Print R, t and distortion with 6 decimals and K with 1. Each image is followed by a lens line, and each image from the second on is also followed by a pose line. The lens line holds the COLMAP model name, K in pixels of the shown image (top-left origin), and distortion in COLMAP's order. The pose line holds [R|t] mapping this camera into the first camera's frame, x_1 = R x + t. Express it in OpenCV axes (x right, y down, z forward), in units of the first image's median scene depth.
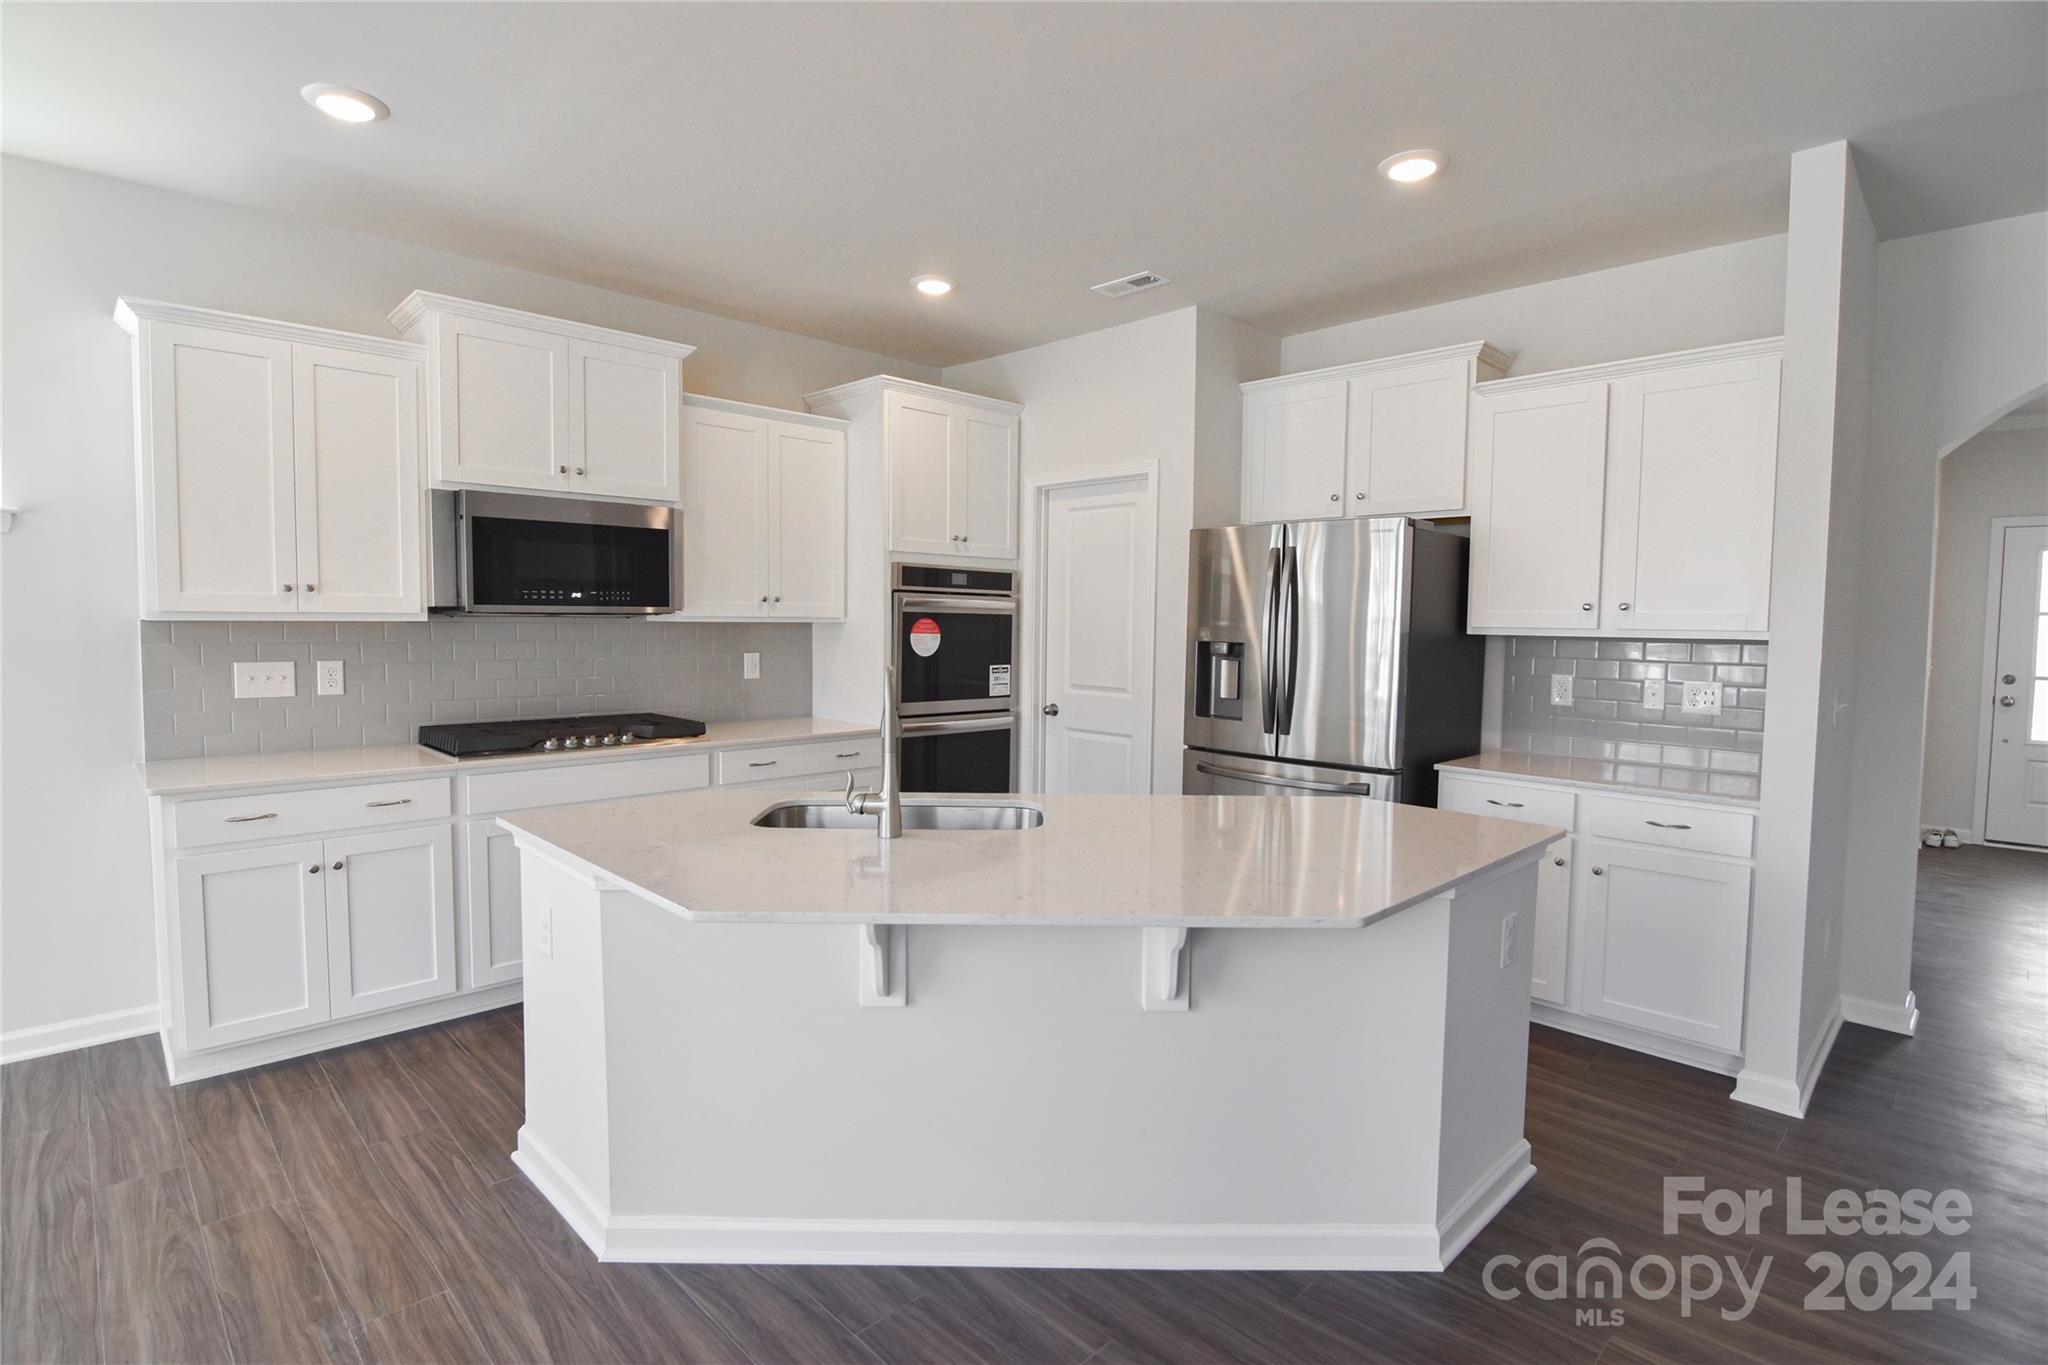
lens RADIAL K [[993.3, 0, 1033.9], [0, 993.3, 678.3], [0, 0, 1]] dist [-0.002702, -0.011886]
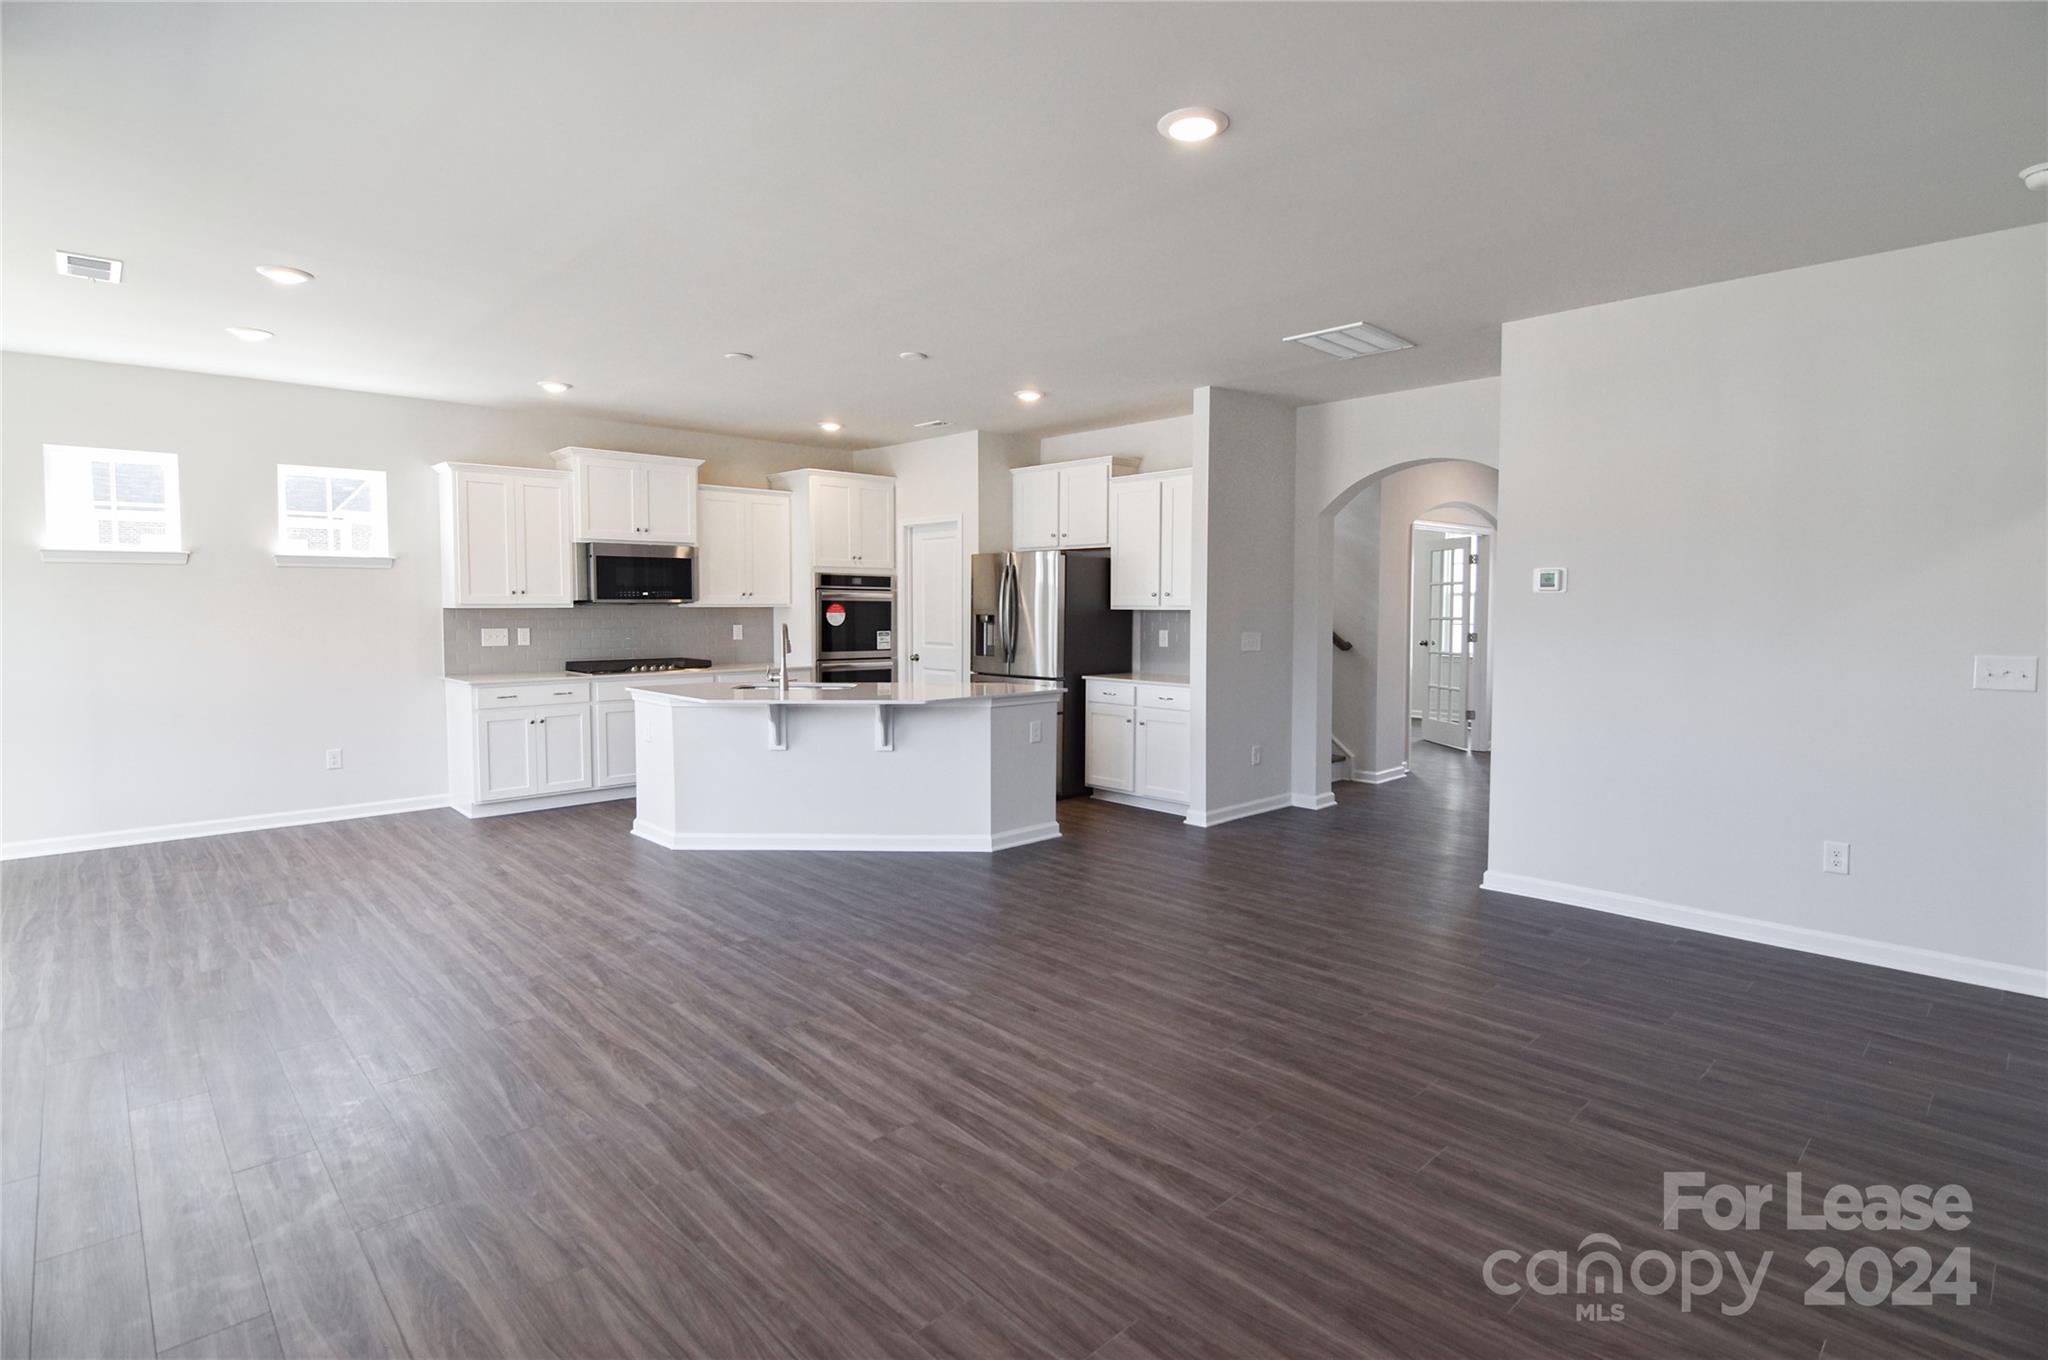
lens RADIAL K [[999.9, 0, 1025.3], [0, 999.9, 673.8], [0, 0, 1]] dist [-0.001035, -0.011221]
pose [[0.999764, -0.008849, -0.019833, 0.307264], [0.009025, 0.999920, 0.008827, 0.059706], [0.019754, -0.009004, 0.999764, -0.902018]]
